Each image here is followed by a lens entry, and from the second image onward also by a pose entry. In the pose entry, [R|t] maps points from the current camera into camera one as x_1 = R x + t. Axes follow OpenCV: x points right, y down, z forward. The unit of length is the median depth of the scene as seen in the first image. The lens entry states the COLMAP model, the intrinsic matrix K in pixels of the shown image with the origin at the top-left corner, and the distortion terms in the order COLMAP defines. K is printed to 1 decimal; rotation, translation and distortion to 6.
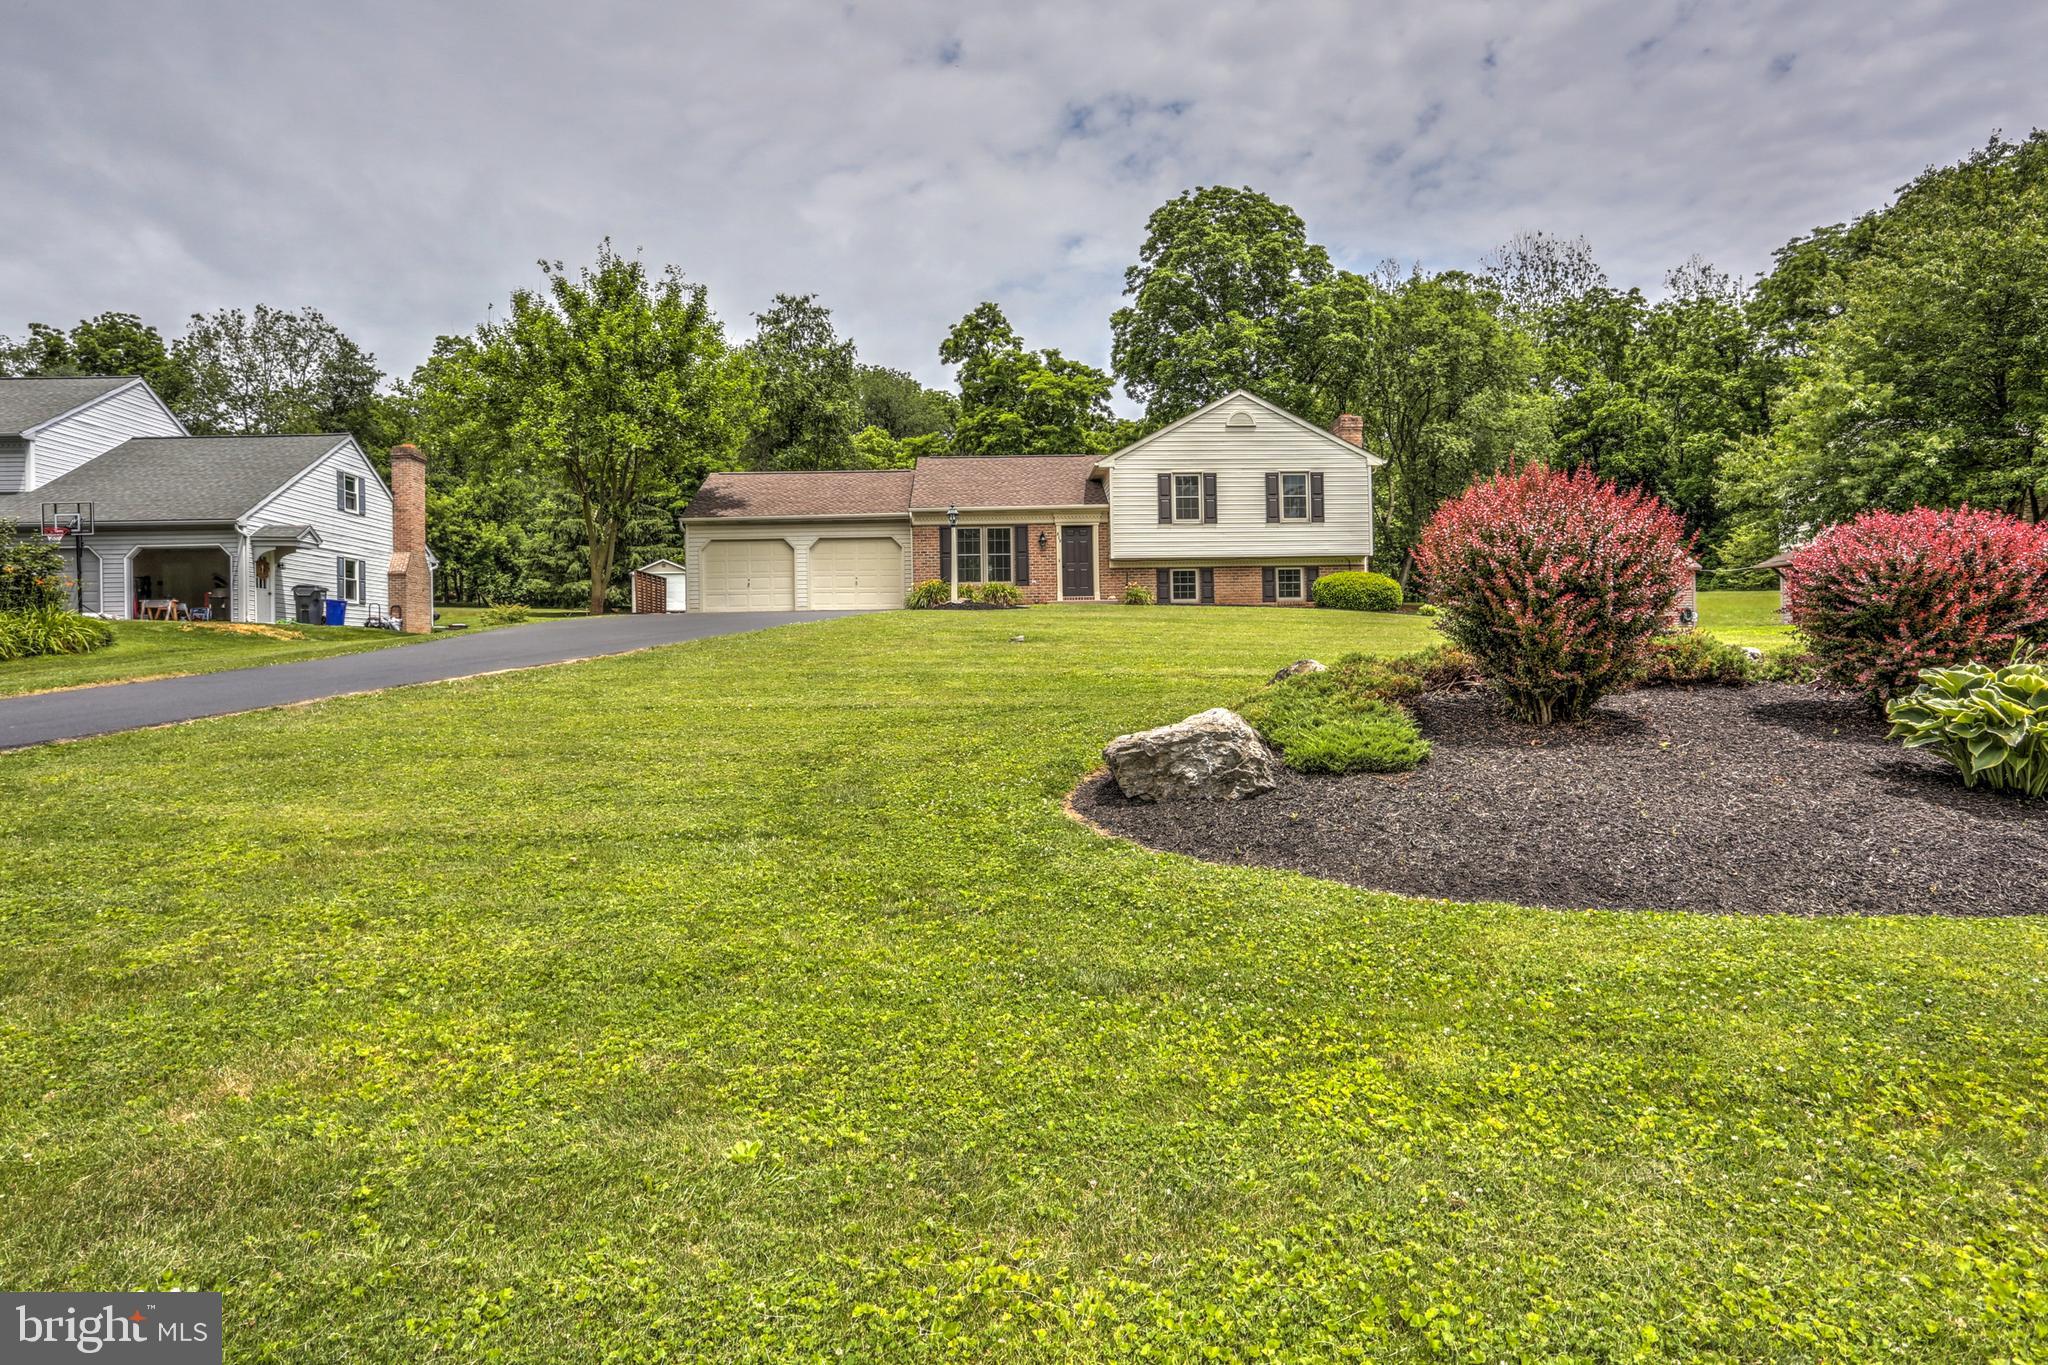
lens RADIAL K [[1162.9, 0, 1024.4], [0, 1162.9, 651.3], [0, 0, 1]] dist [-0.042237, 0.002102]
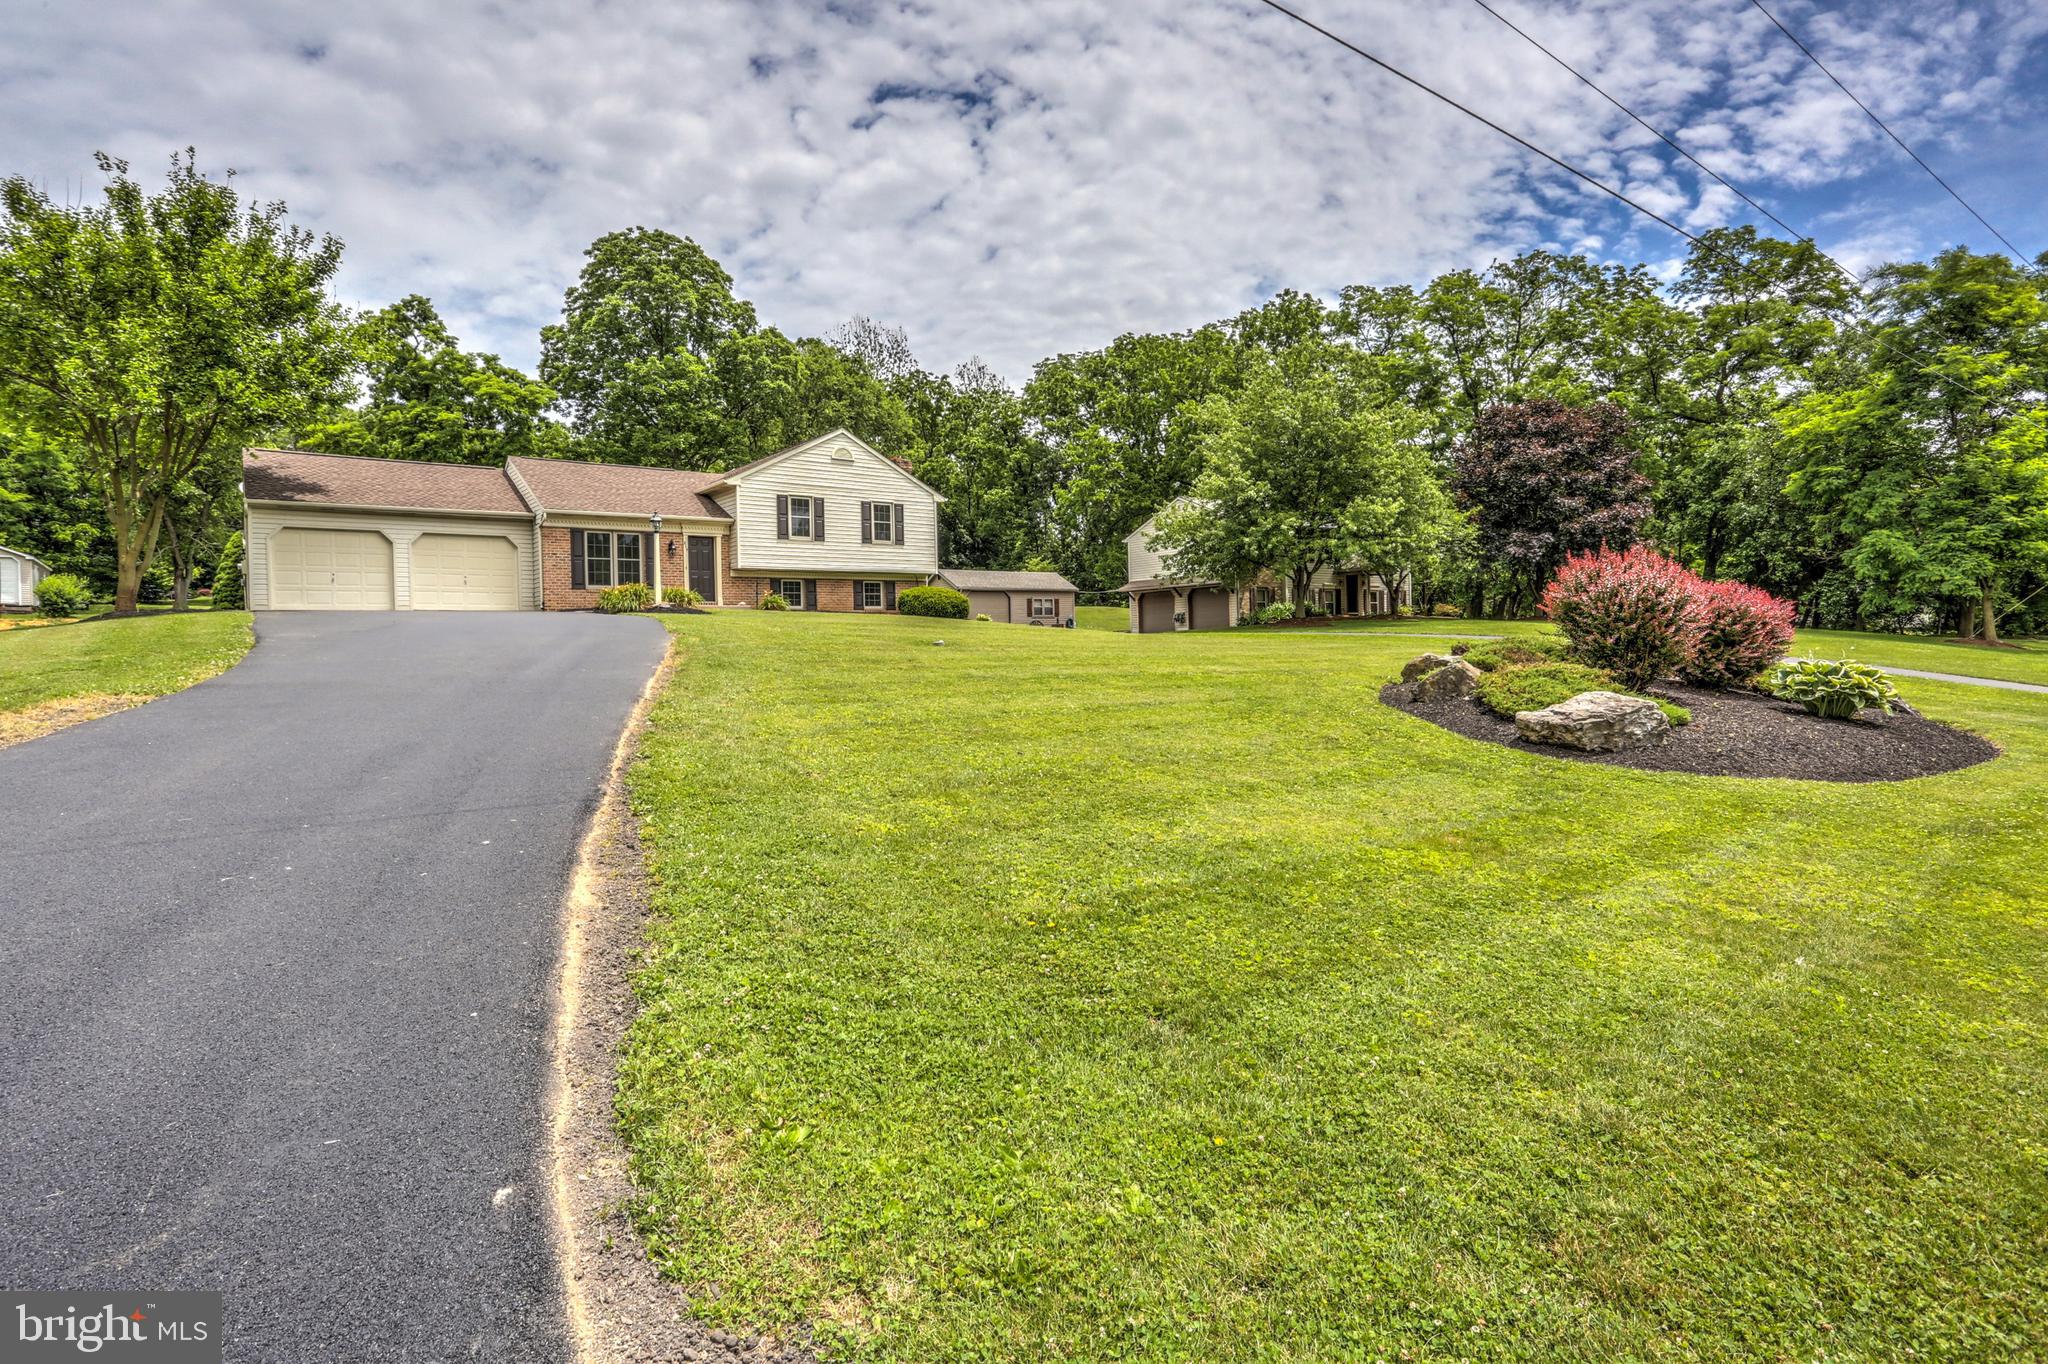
lens RADIAL K [[996.8, 0, 1018.8], [0, 996.8, 661.1], [0, 0, 1]] dist [-0.071863, 0.030452]
pose [[0.797443, -0.011286, 0.603289, -0.274018], [0.003840, 0.999900, 0.013629, -0.003159], [-0.603382, -0.008552, 0.797406, 0.086542]]
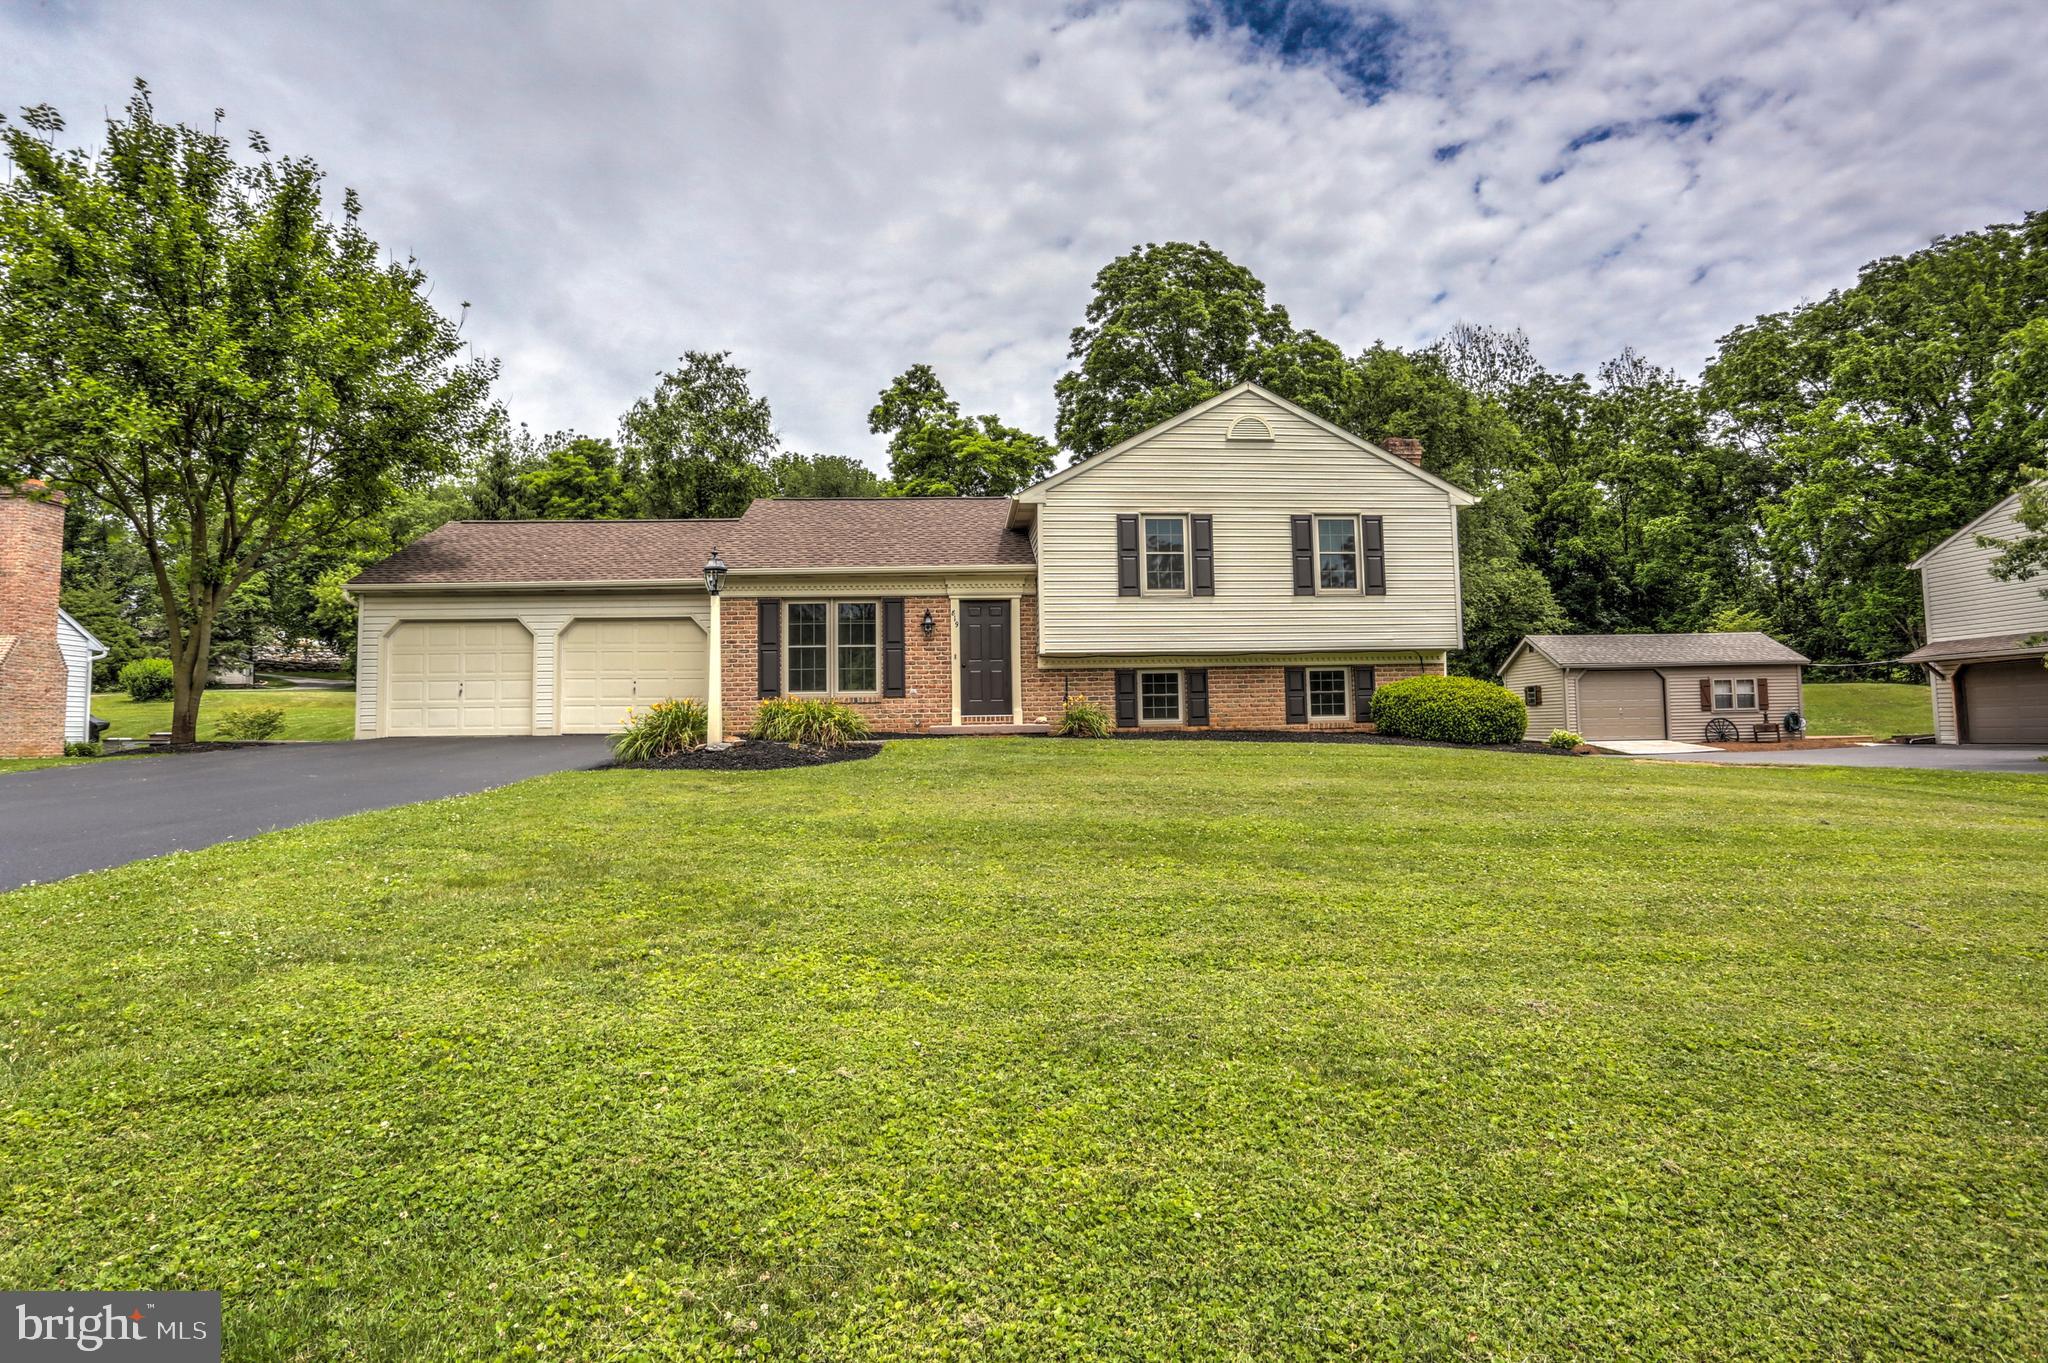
lens RADIAL K [[1029.8, 0, 1023.4], [0, 1029.8, 664.3], [0, 0, 1]] dist [-0.080803, 0.040185]
pose [[0.999305, 0.002788, 0.037182, 0.045025], [-0.000661, 0.998367, -0.057114, -0.042748], [-0.037281, 0.057049, 0.997675, 0.458254]]
